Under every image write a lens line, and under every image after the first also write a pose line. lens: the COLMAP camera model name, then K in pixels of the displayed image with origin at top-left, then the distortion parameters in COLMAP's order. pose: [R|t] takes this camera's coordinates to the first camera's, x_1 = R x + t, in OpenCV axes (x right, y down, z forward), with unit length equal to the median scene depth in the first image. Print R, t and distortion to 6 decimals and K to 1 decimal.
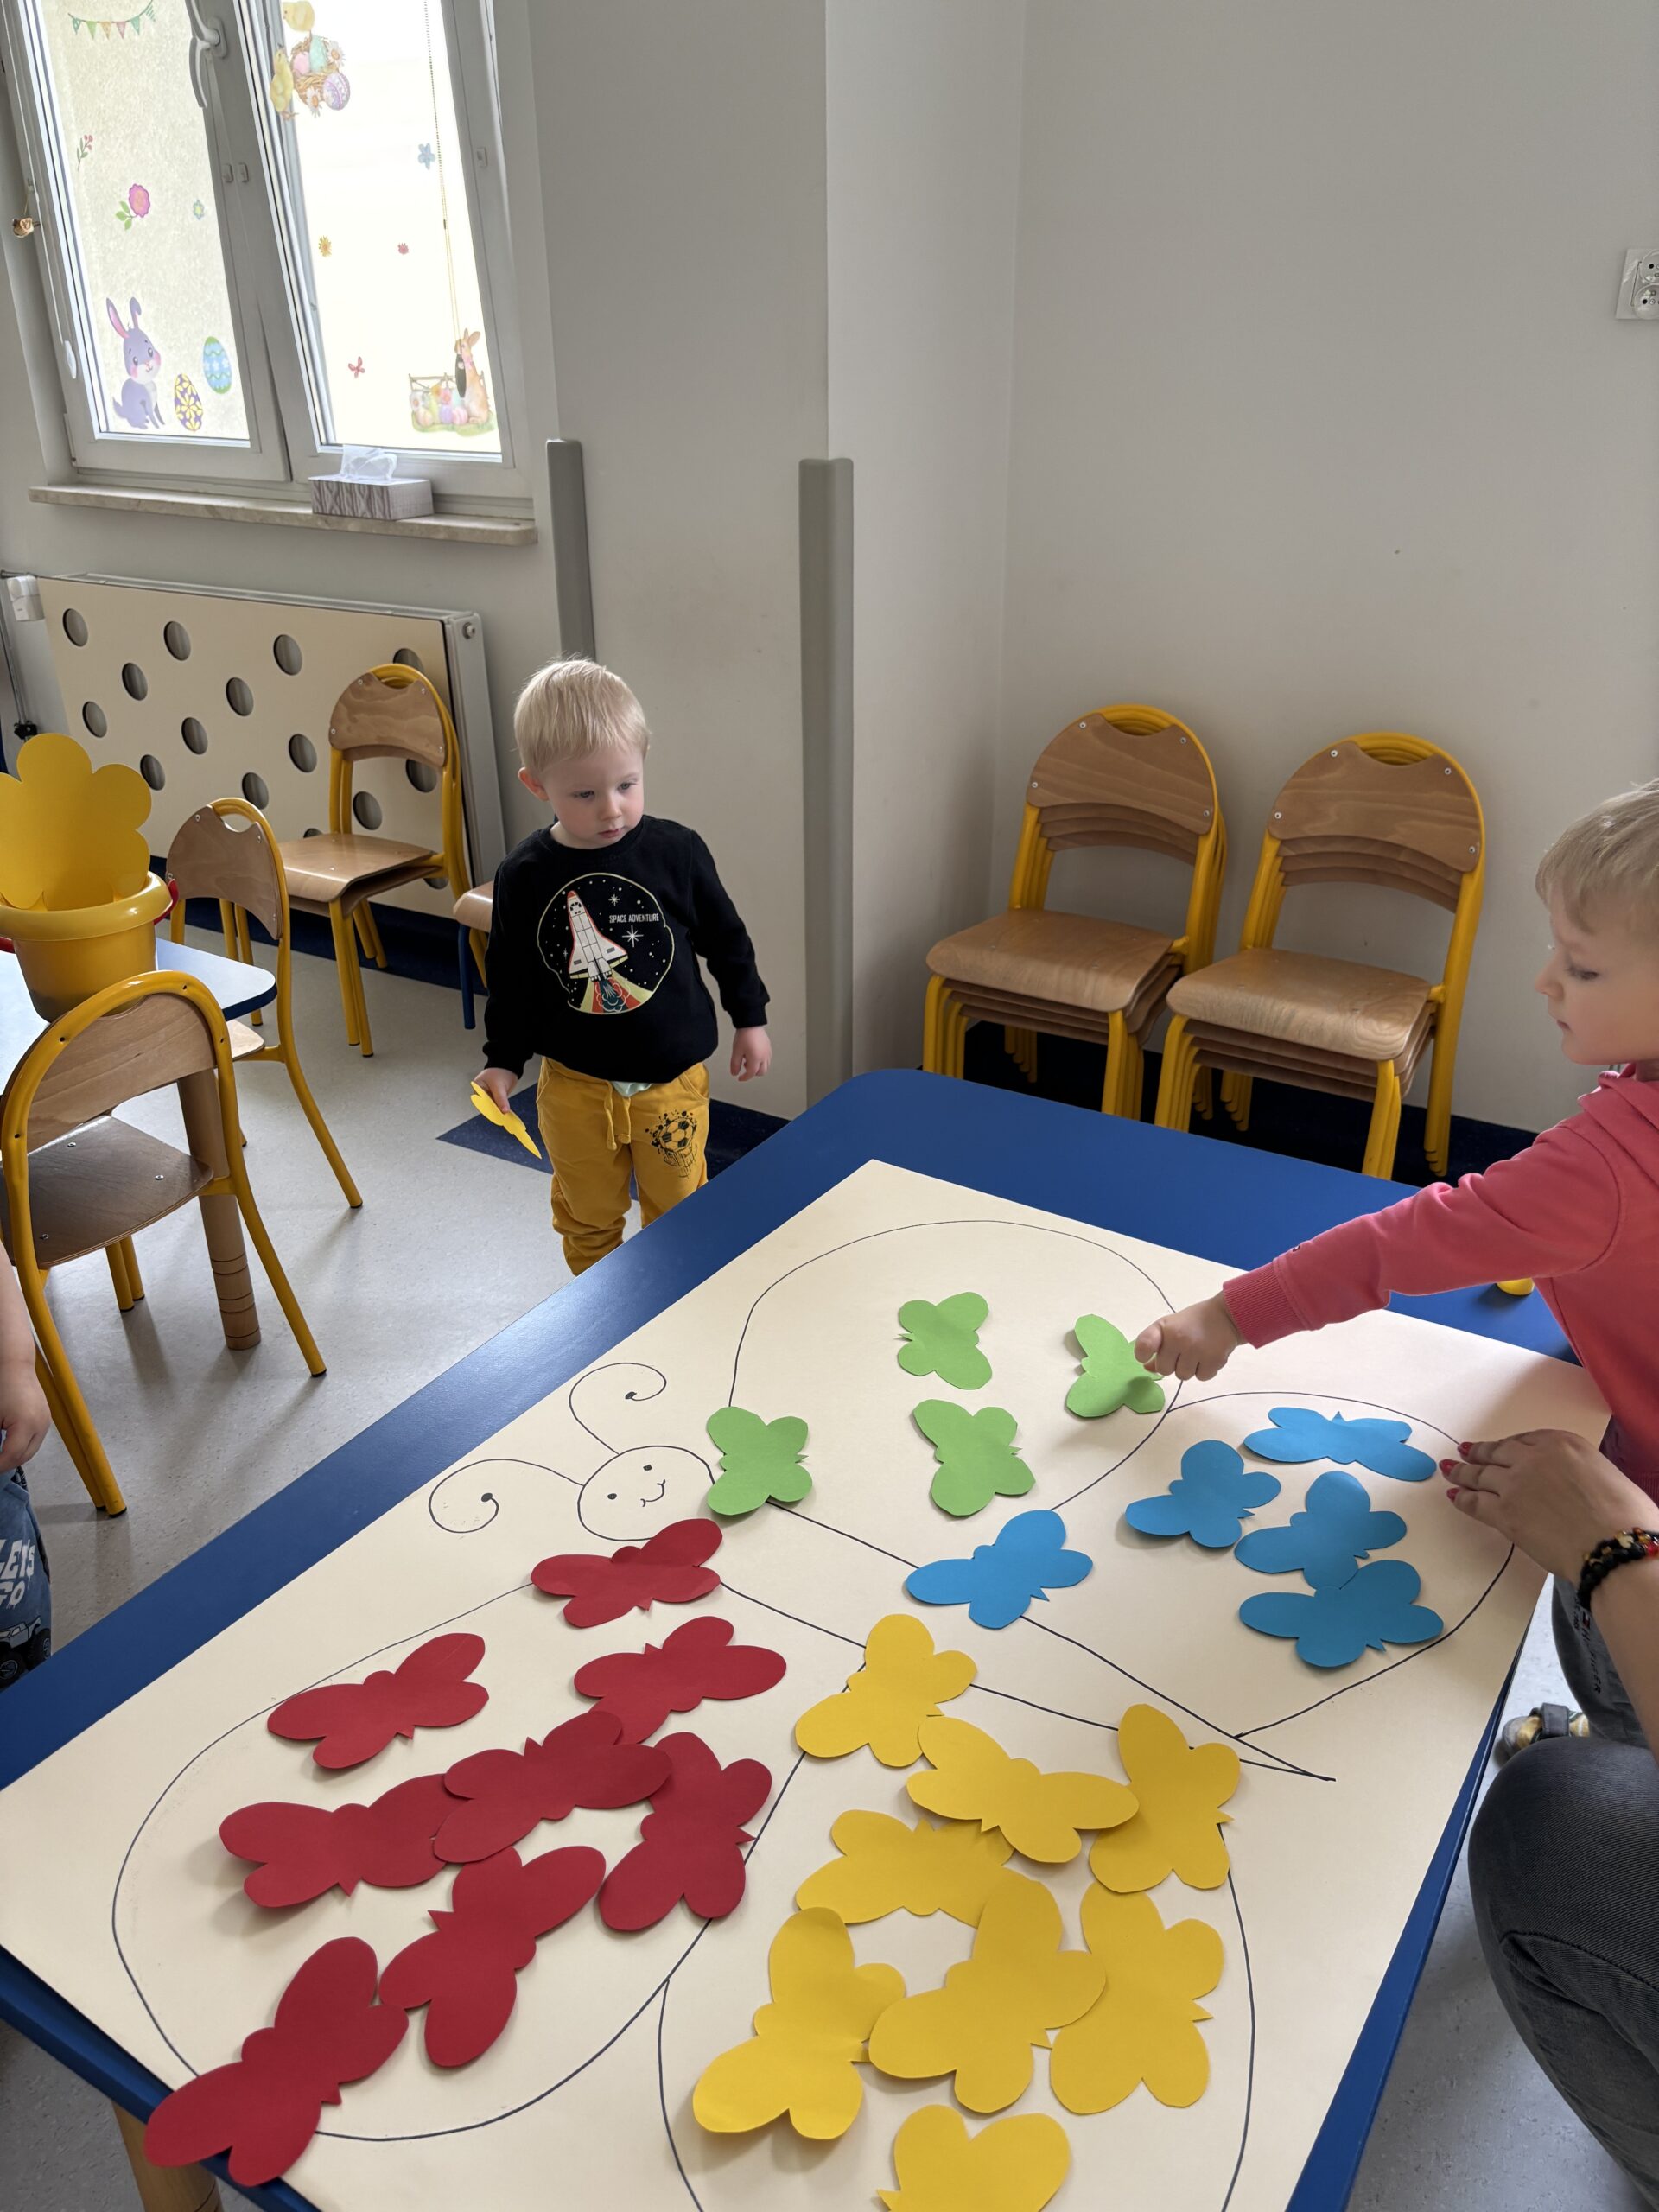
lens RADIAL K [[1693.8, 0, 829.5], [0, 1693.8, 1106.0], [0, 0, 1]] dist [0.023840, 0.001666]
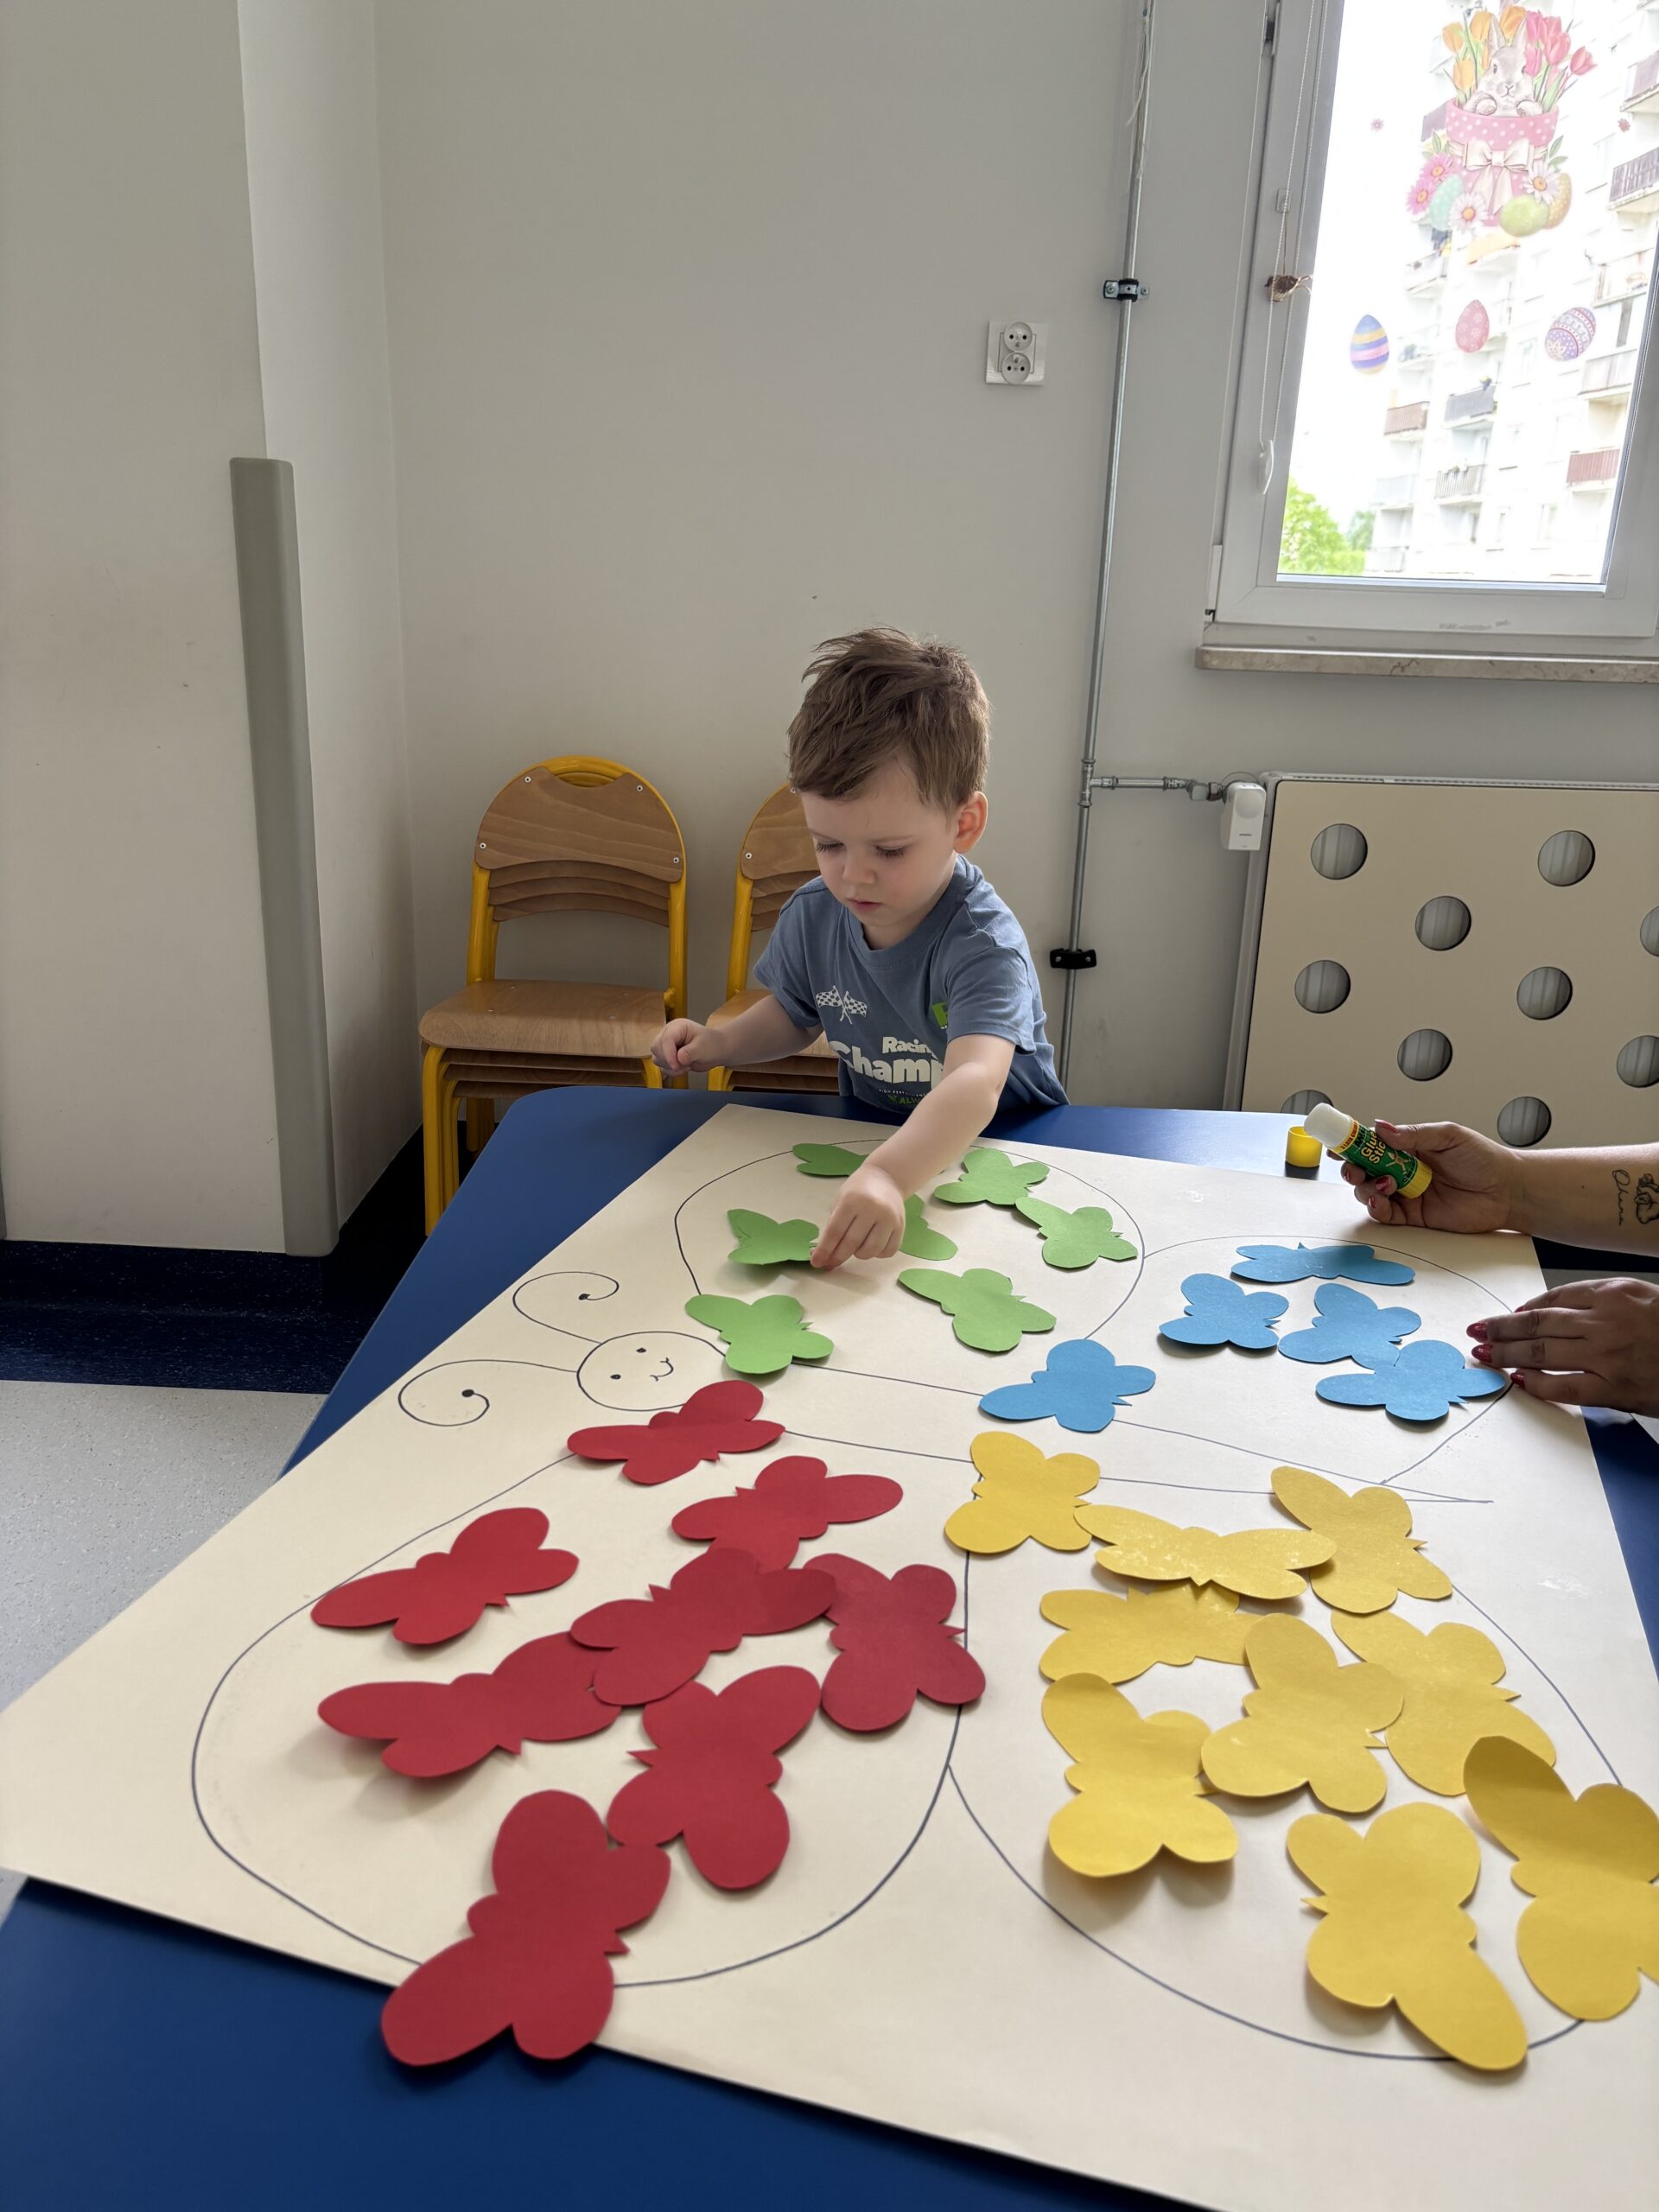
lens RADIAL K [[1669.6, 0, 841.5], [0, 1669.6, 1107.3], [0, 0, 1]] dist [0.056648, -0.073271]
pose [[0.953020, -0.051518, 0.298494, -0.312940], [0.088801, 0.989651, -0.112713, 0.235039], [-0.289598, 0.133925, 0.947733, 0.158837]]
